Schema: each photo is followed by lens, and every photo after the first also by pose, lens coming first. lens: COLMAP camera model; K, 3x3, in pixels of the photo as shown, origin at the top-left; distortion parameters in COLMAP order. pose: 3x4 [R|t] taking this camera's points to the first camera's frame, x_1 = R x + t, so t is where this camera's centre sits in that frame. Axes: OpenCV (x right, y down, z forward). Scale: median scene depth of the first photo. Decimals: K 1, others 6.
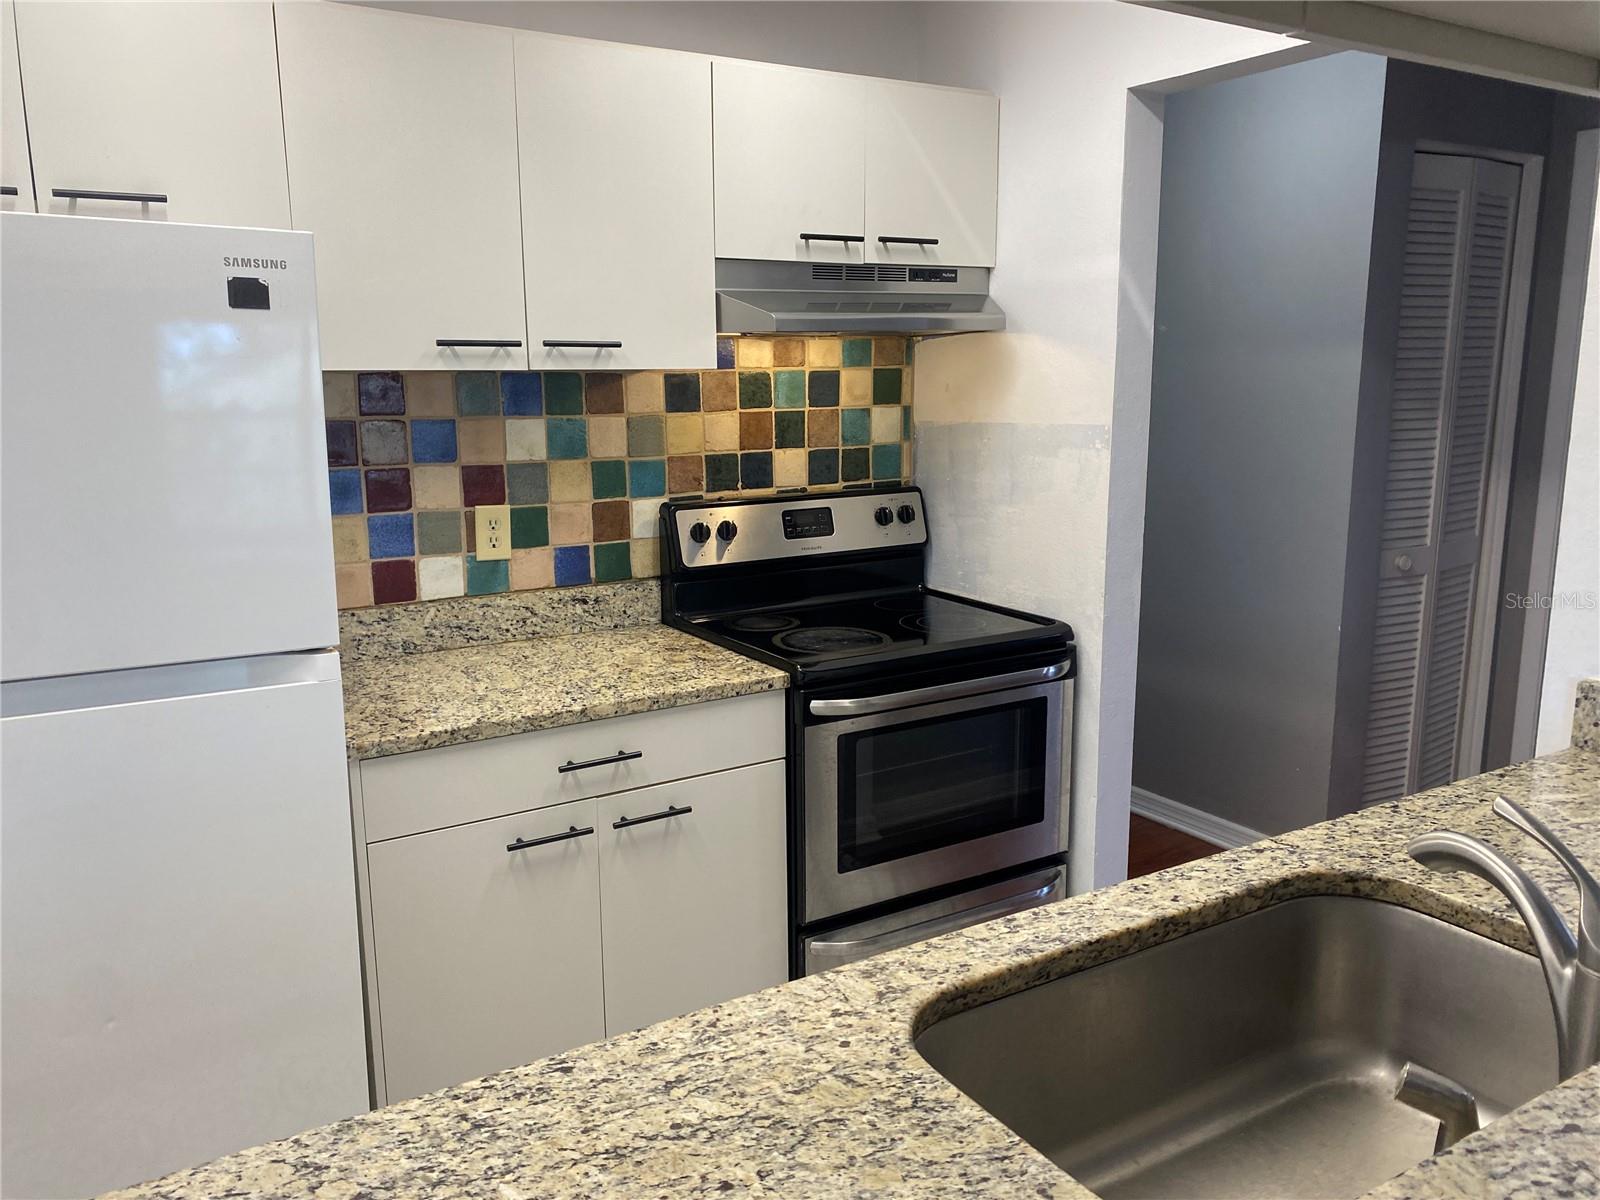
lens RADIAL K [[1223.5, 0, 790.6], [0, 1223.5, 591.0], [0, 0, 1]] dist [0.077621, -0.107257]
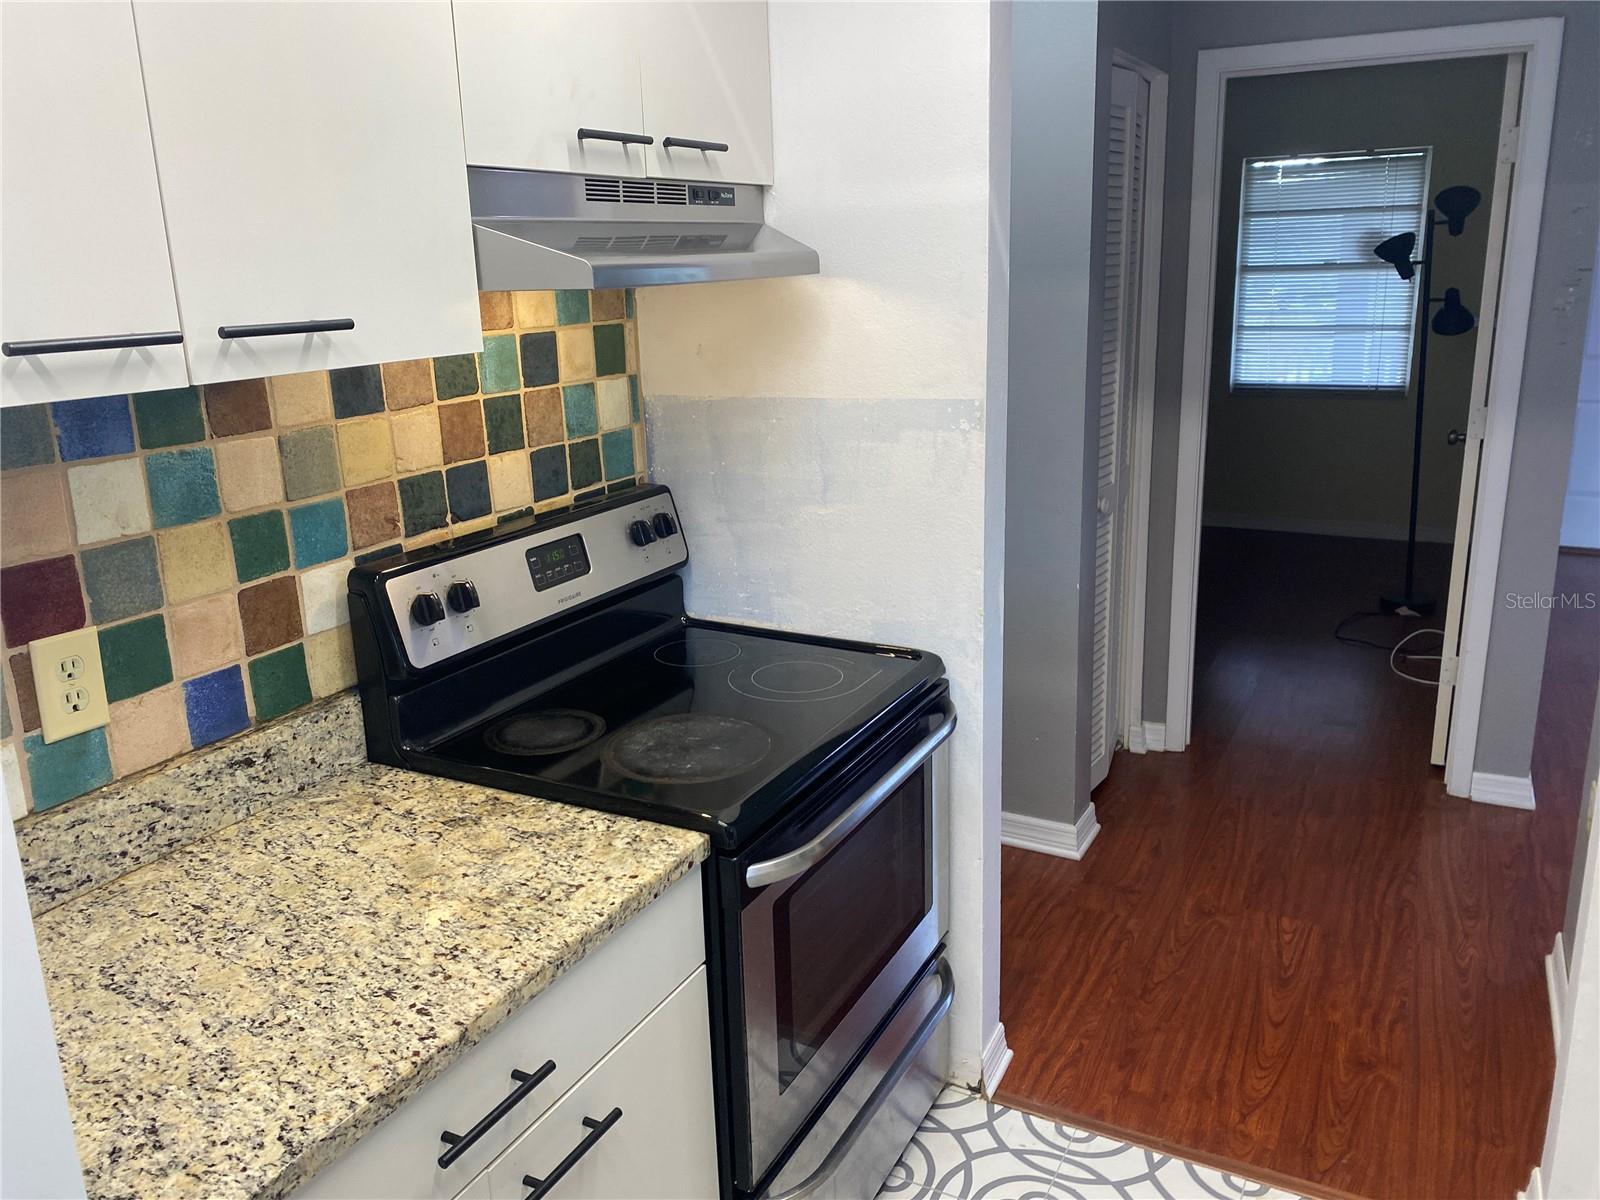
lens RADIAL K [[1224.4, 0, 843.8], [0, 1224.4, 570.2], [0, 0, 1]] dist [0.069292, -0.113962]
pose [[0.849626, -0.139378, 0.508635, -0.208406], [0.107412, 0.989963, 0.091852, -0.101428], [-0.516331, -0.023406, 0.856069, 0.353329]]
